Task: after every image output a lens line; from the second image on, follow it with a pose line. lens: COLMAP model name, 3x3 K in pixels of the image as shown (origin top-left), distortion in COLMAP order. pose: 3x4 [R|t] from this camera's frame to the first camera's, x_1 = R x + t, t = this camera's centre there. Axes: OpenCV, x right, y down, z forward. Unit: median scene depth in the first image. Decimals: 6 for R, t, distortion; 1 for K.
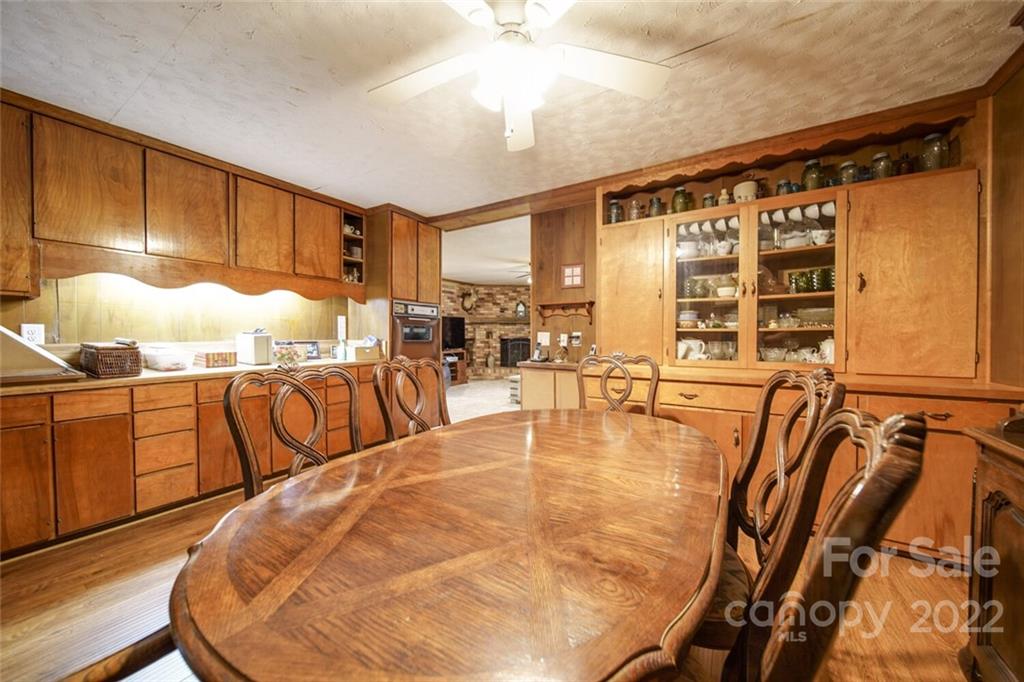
lens RADIAL K [[363.5, 0, 509.6], [0, 363.5, 339.7], [0, 0, 1]] dist [0.001881, -0.001046]
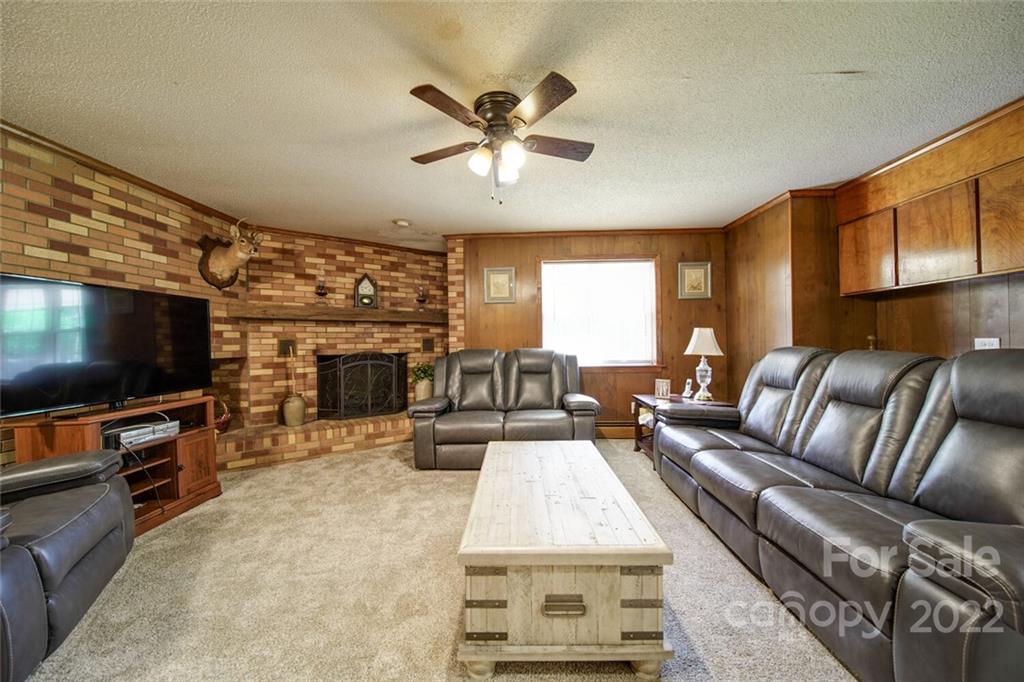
lens RADIAL K [[363.5, 0, 515.7], [0, 363.5, 340.5], [0, 0, 1]] dist [0.001881, -0.001046]
pose [[0.853740, -0.012537, 0.520549, -0.049884], [0.022813, 0.999651, -0.013338, -0.009719], [-0.520200, 0.023262, 0.853728, 0.502921]]
